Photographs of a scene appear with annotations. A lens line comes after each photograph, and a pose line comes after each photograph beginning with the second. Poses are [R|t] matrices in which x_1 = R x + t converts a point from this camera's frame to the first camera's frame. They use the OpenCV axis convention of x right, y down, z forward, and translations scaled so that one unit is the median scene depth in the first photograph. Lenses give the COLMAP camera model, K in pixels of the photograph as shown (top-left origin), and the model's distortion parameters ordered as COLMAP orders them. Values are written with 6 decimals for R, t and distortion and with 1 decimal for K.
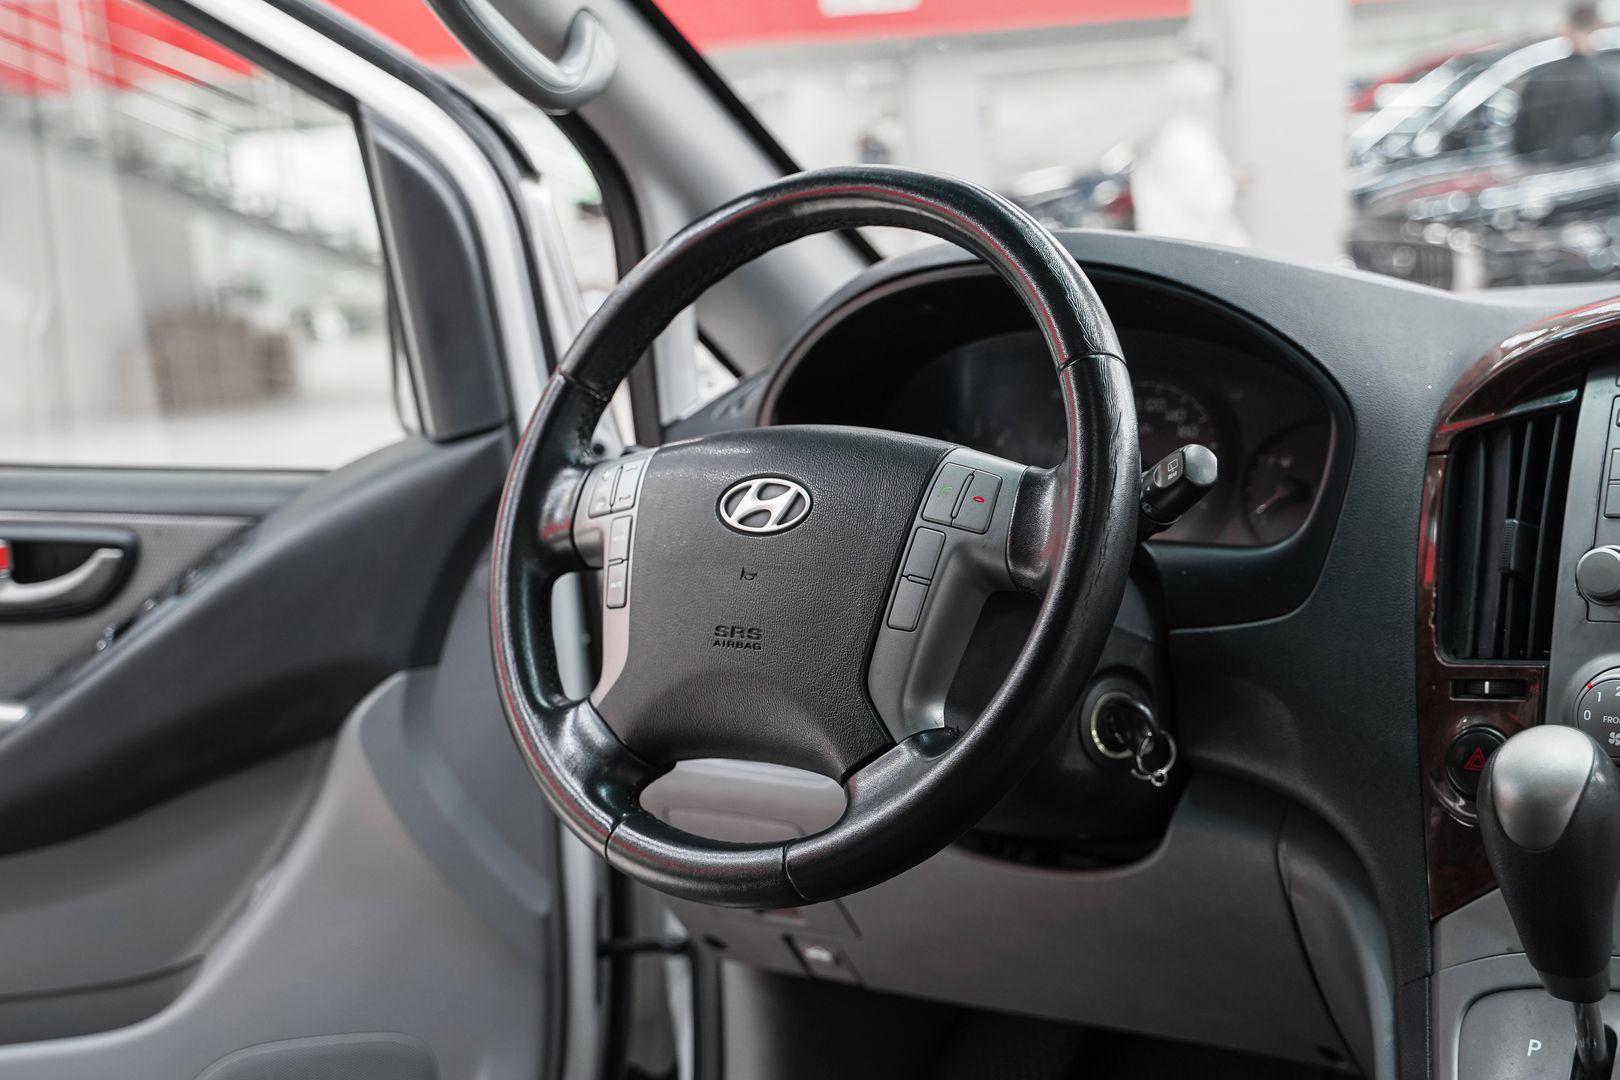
lens RADIAL K [[2051.0, 0, 802.2], [0, 2051.0, 524.3], [0, 0, 1]] dist [0.047984, 0.000000]
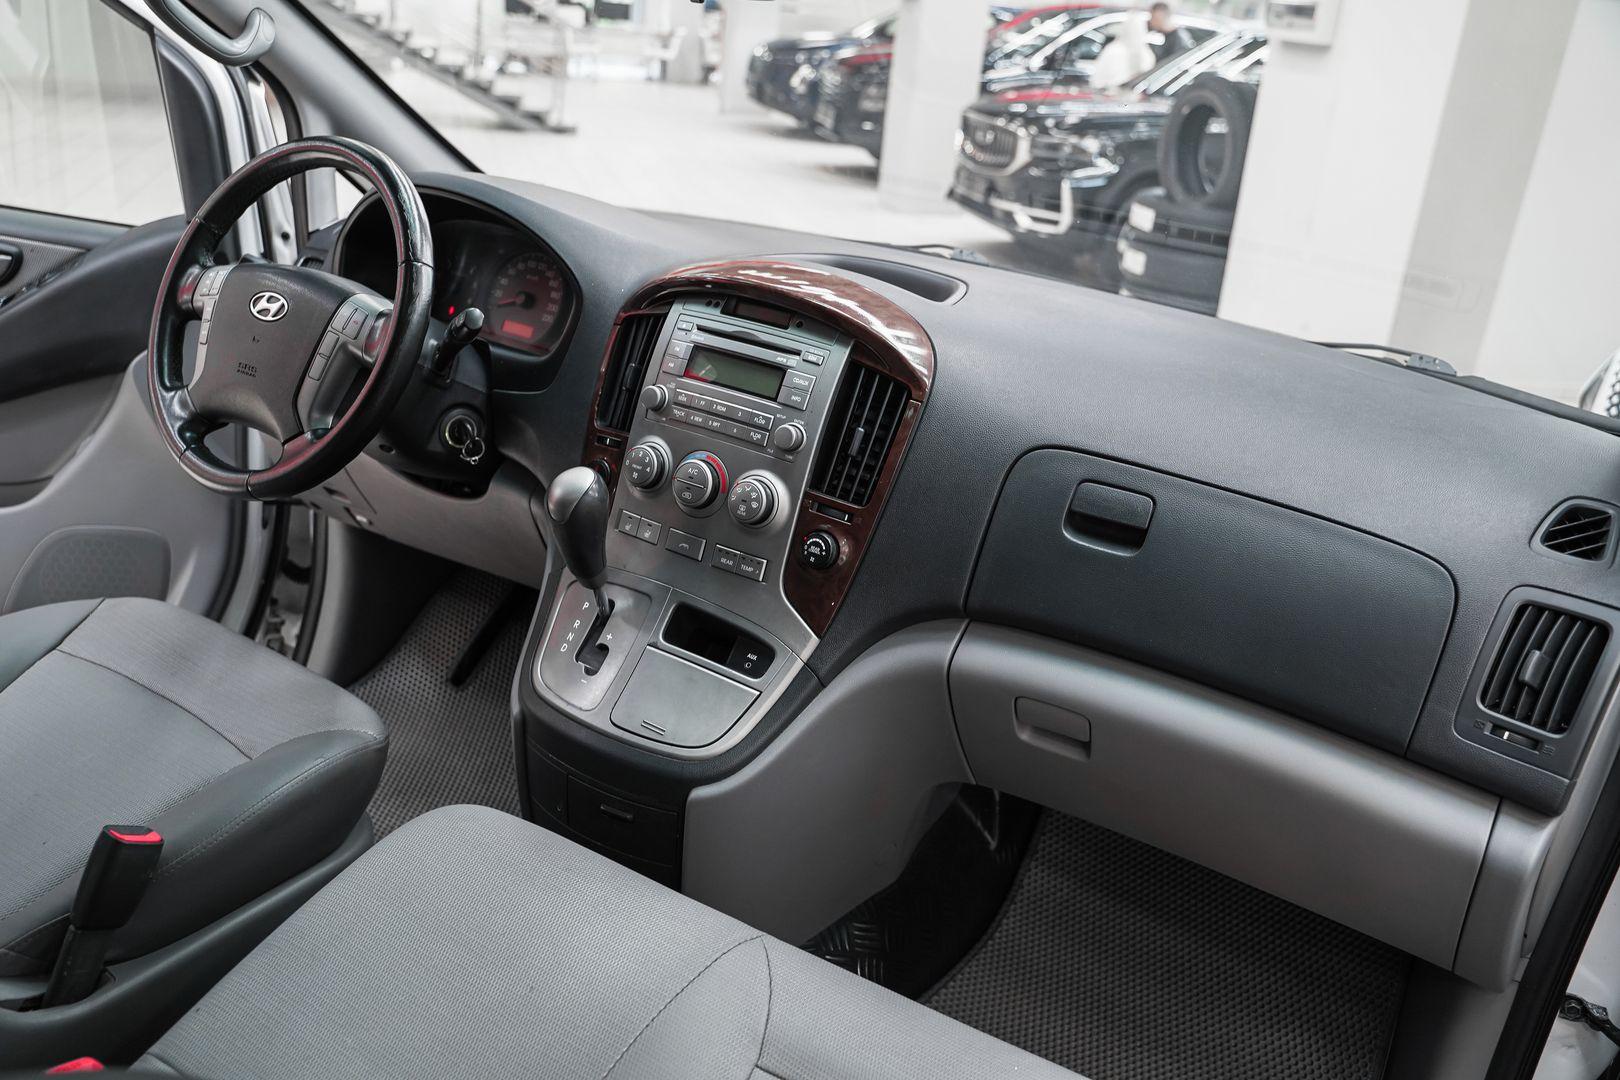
lens RADIAL K [[1314.3, 0, 793.9], [0, 1314.3, 519.3], [0, 0, 1]] dist [-0.108454, 0.075193]
pose [[0.982844, 0.128676, 0.132134, 0.322617], [-0.153556, 0.967734, 0.199776, -0.129072], [-0.102164, -0.216639, 0.970891, -0.311145]]
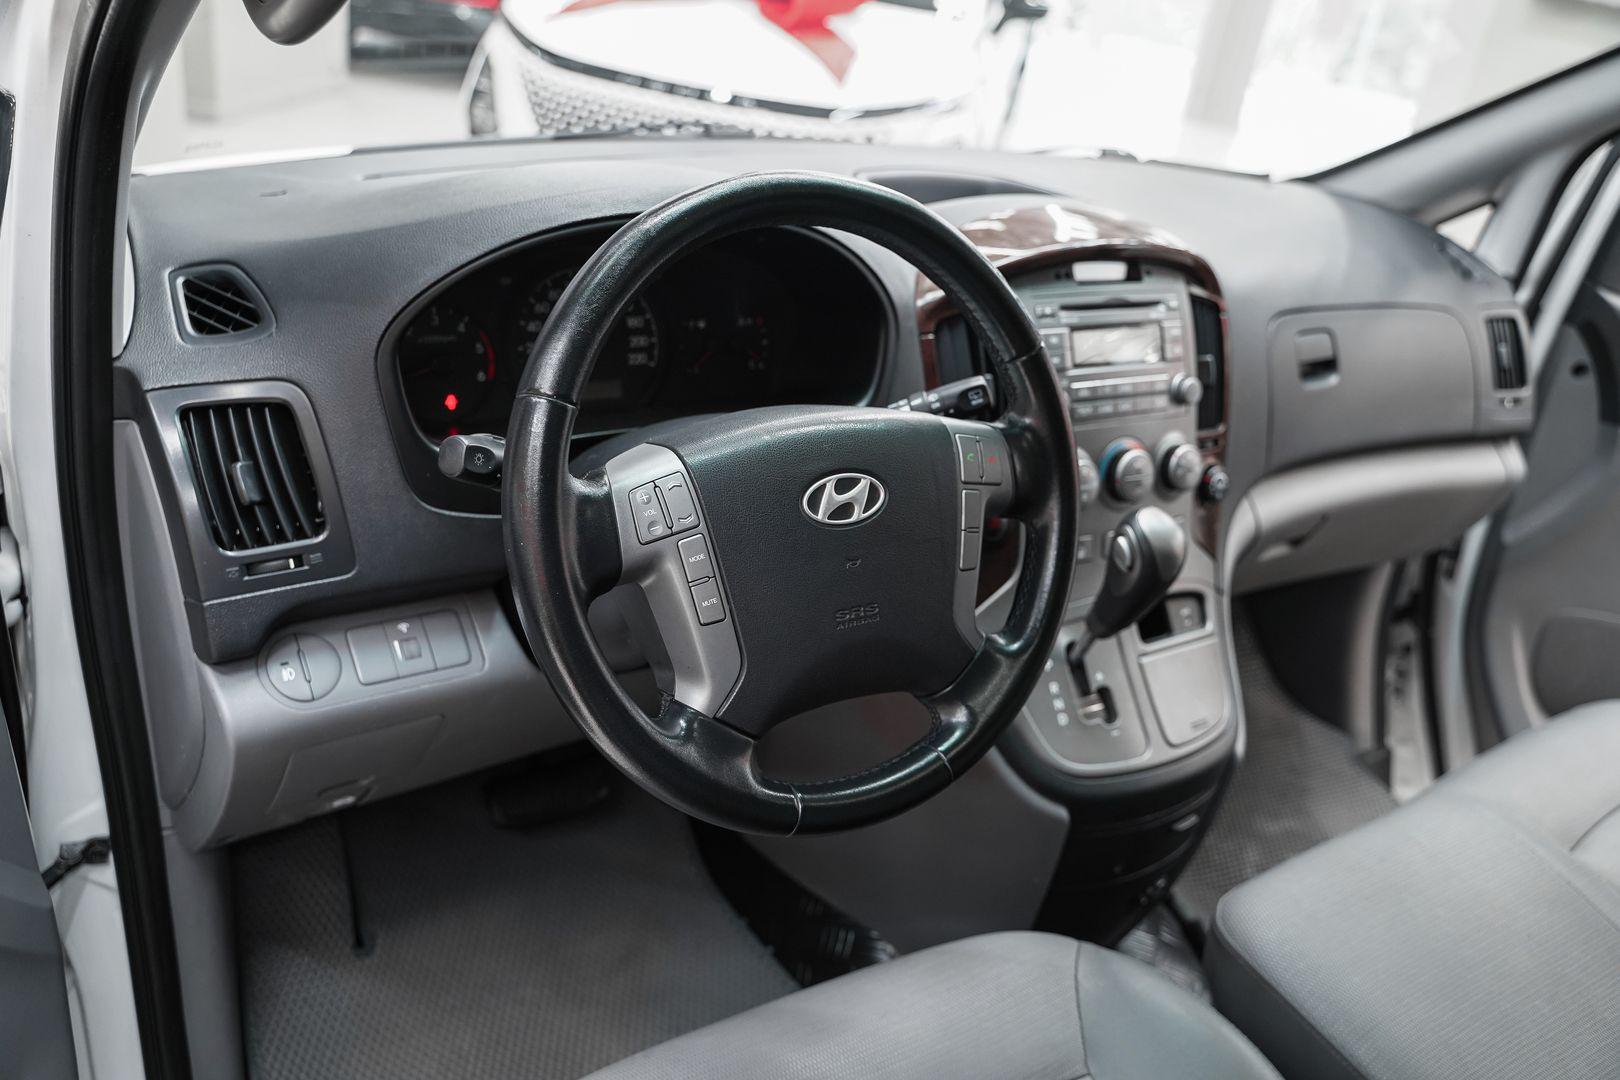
lens RADIAL K [[1314.3, 0, 809.4], [0, 1314.3, 539.0], [0, 0, 1]] dist [-0.108454, 0.075193]
pose [[0.345639, -0.317745, 0.882934, -0.624656], [-0.008953, 0.939766, 0.341702, -0.218908], [-0.938325, -0.126010, 0.321975, 0.717643]]
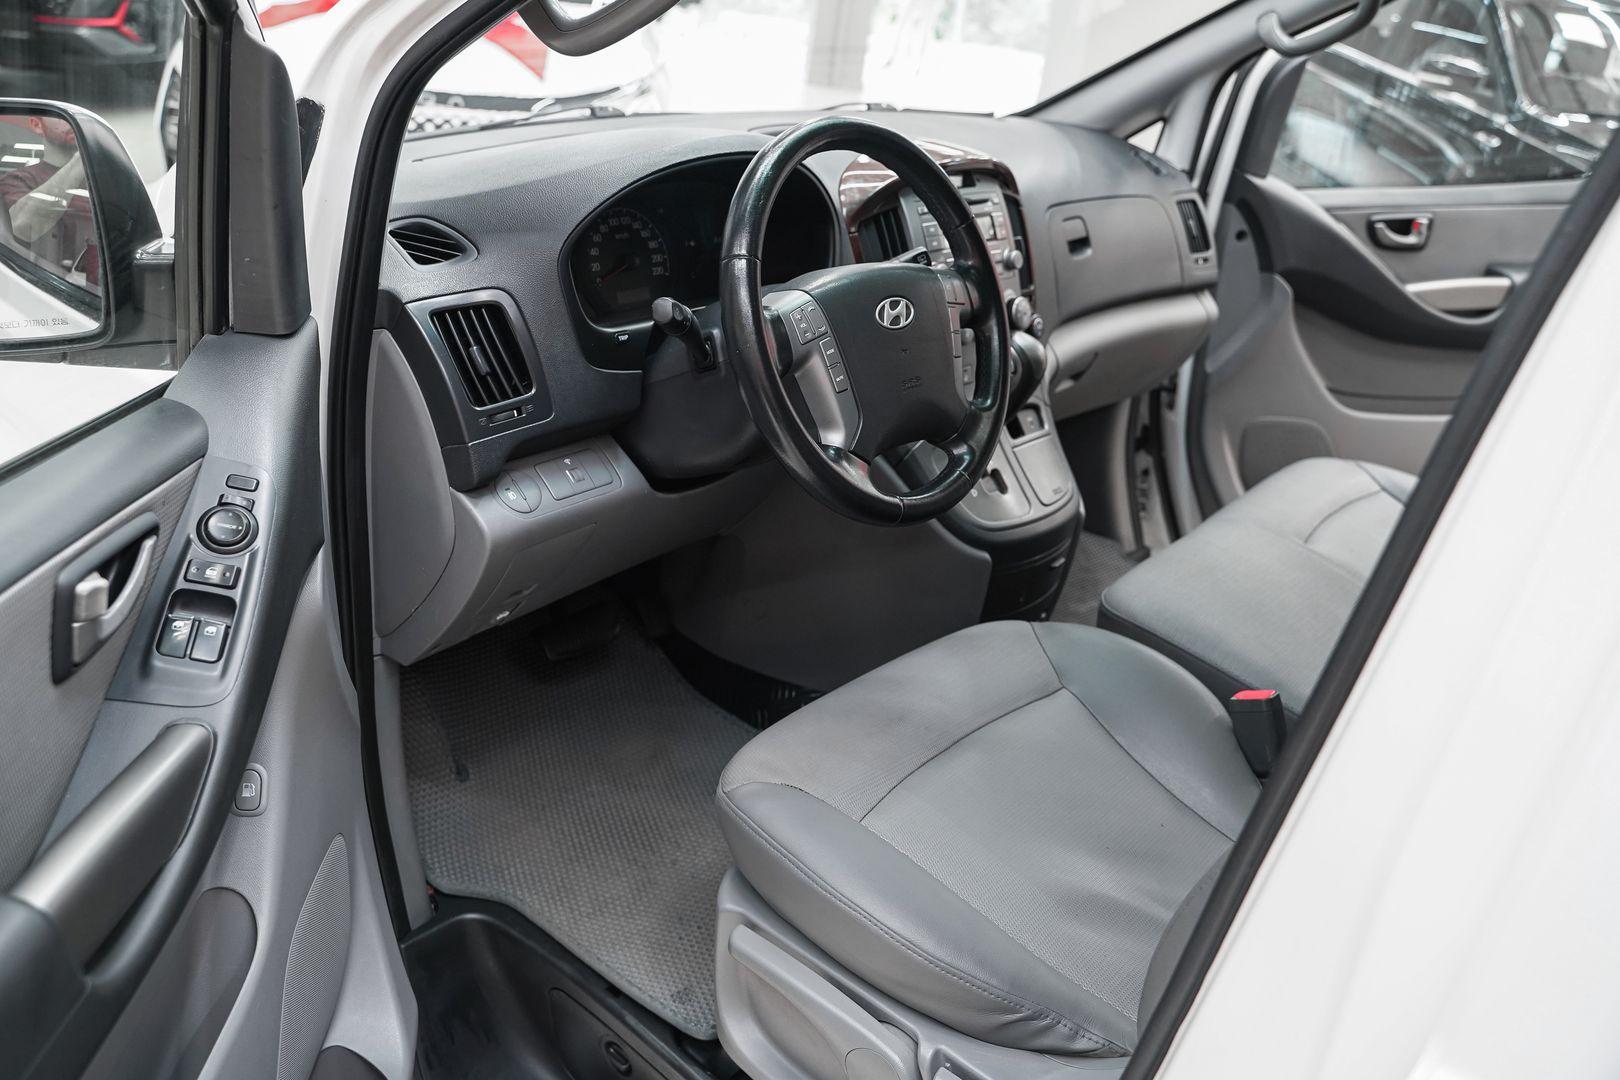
lens RADIAL K [[1373.9, 0, 771.9], [0, 1373.9, 518.1], [0, 0, 1]] dist [-0.099656, 0.005603]
pose [[0.087368, -0.335910, 0.937833, -1.153490], [0.056470, 0.941589, 0.331995, -0.232153], [-0.994574, 0.023954, 0.101234, 0.910789]]
